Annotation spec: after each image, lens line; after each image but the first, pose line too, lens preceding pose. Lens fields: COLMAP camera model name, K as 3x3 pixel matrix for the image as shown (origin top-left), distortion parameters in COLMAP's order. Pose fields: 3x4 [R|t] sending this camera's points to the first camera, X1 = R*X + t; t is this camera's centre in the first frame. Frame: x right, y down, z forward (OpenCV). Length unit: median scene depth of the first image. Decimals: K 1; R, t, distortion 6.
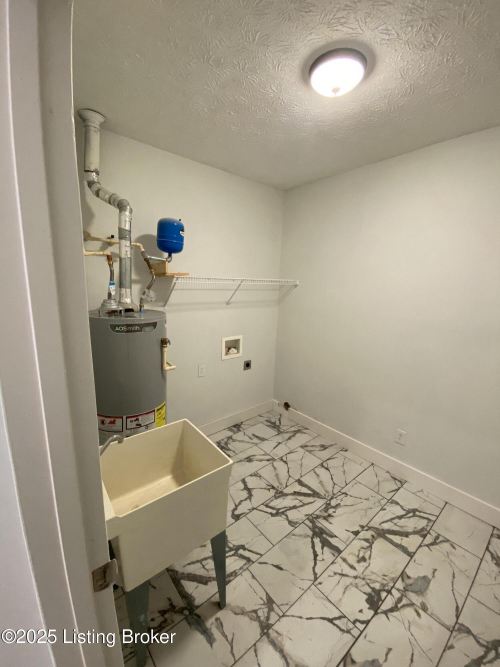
lens RADIAL K [[264.3, 0, 247.2], [0, 264.3, 333.2], [0, 0, 1]] dist [-0.013921, -0.007992]
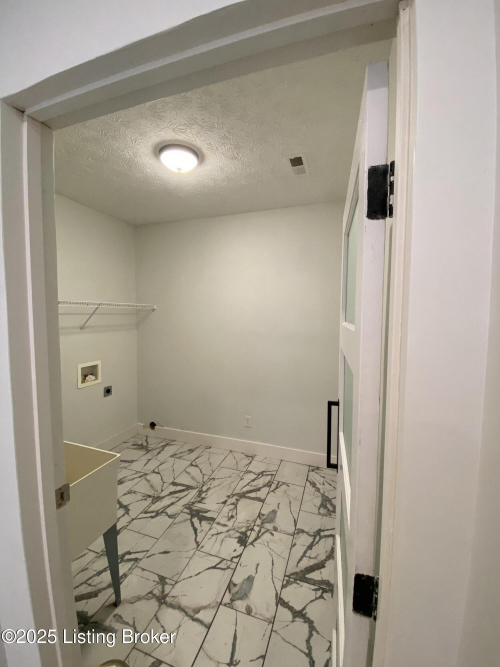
lens RADIAL K [[264.3, 0, 250.5], [0, 264.3, 335.0], [0, 0, 1]] dist [-0.013921, -0.007992]
pose [[0.846624, -0.054654, 0.529377, -0.102009], [0.110456, 0.991098, -0.074329, 0.086361], [-0.520602, 0.121402, 0.845124, -0.233320]]
